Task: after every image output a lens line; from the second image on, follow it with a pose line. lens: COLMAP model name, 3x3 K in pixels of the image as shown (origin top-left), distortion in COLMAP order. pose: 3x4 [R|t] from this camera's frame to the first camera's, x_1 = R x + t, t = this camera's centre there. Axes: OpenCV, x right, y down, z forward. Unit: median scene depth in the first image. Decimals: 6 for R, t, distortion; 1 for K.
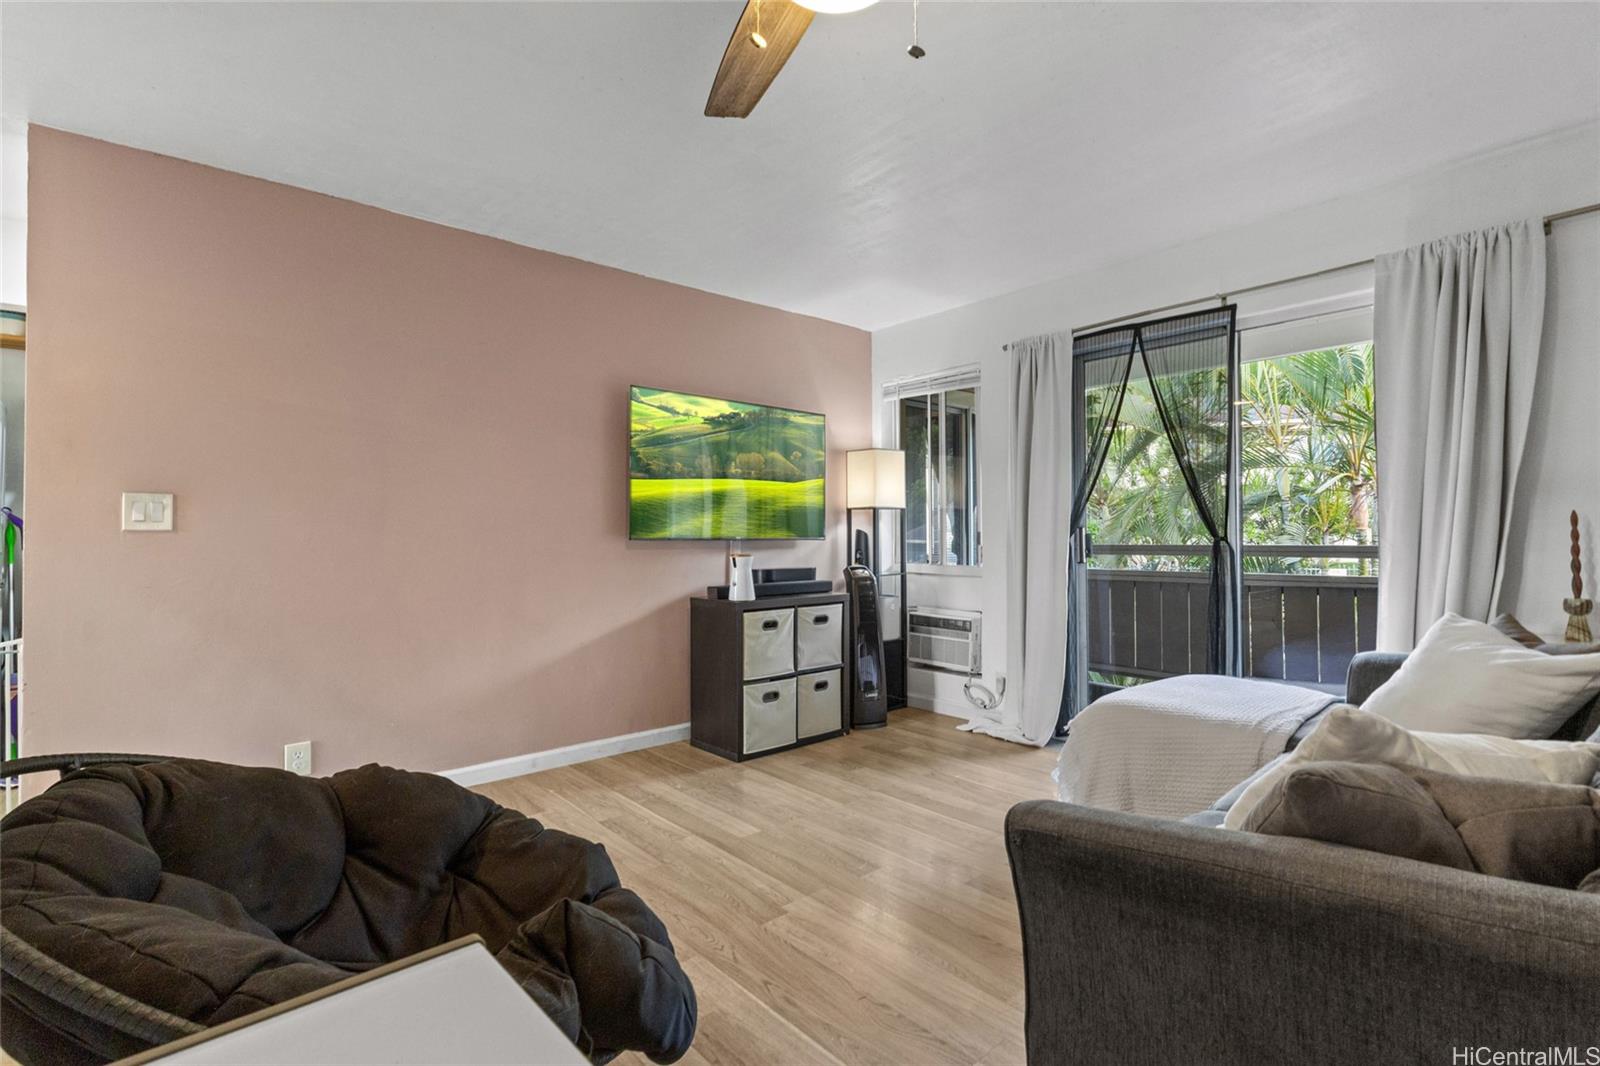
lens RADIAL K [[742.6, 0, 802.2], [0, 742.6, 531.3], [0, 0, 1]] dist [0.003176, 0.000568]
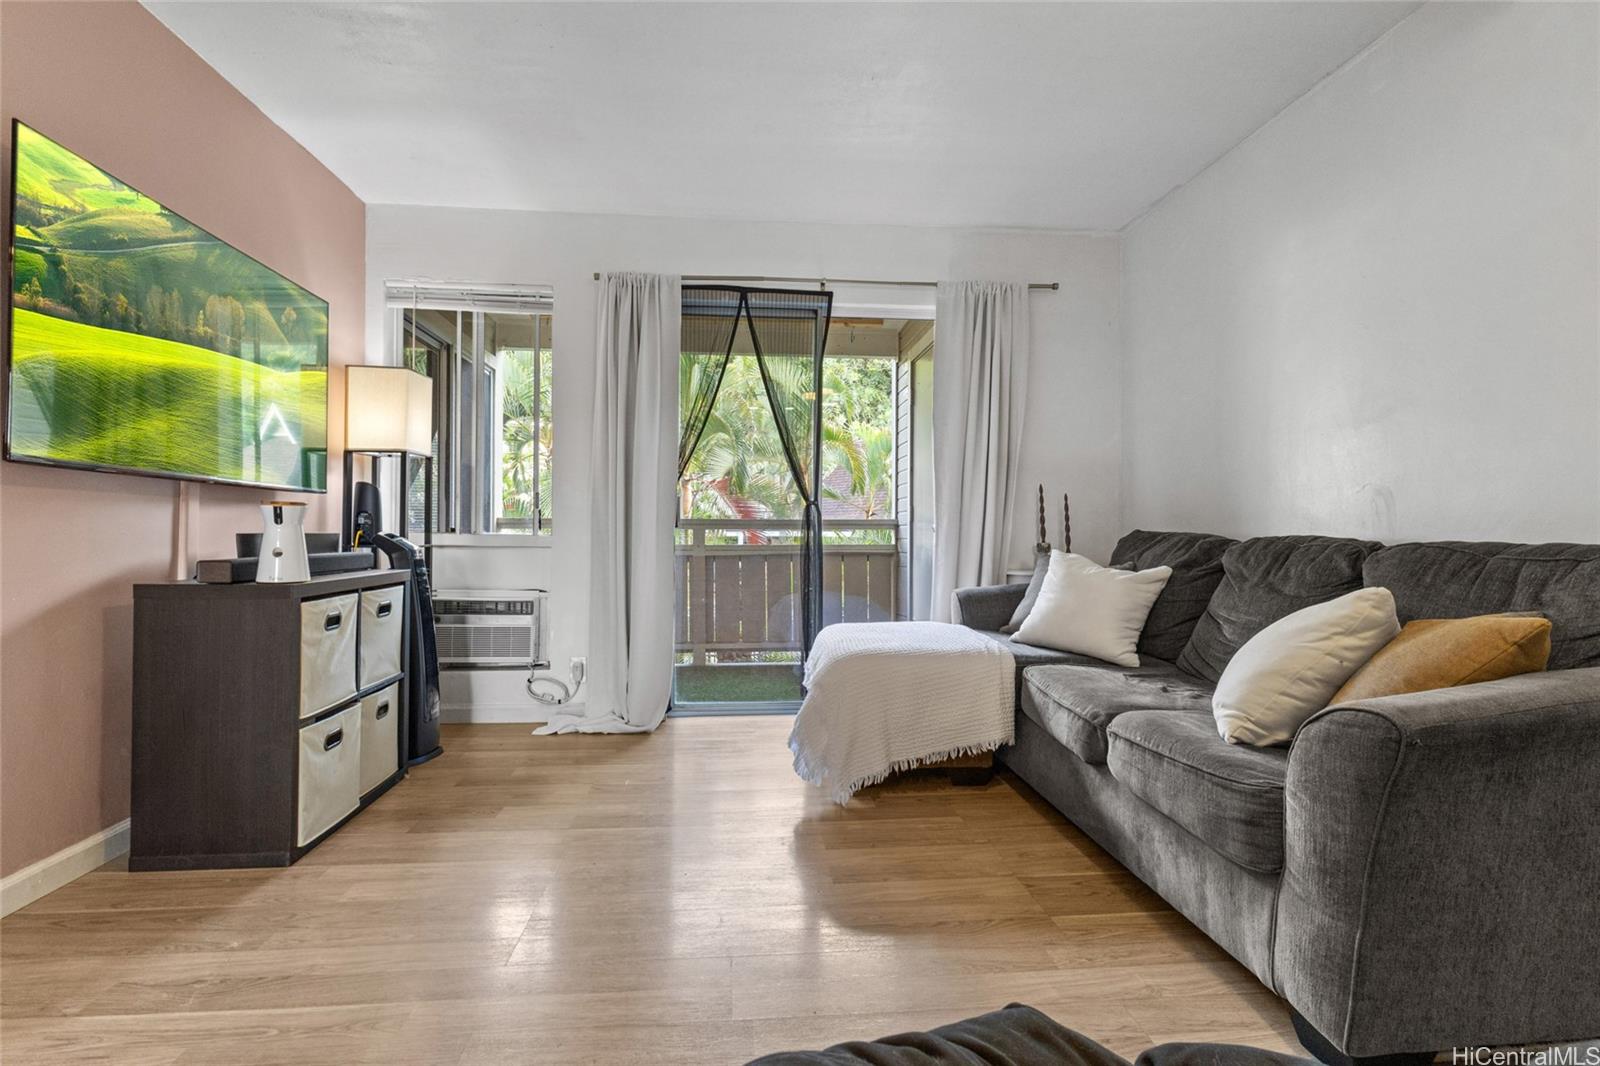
lens RADIAL K [[742.6, 0, 789.3], [0, 742.6, 531.1], [0, 0, 1]] dist [0.003176, 0.000568]
pose [[0.593797, 0.008851, 0.804566, -0.305585], [-0.014634, 0.999893, -0.000199, 0.047040], [-0.804482, -0.011655, 0.593863, 0.339209]]
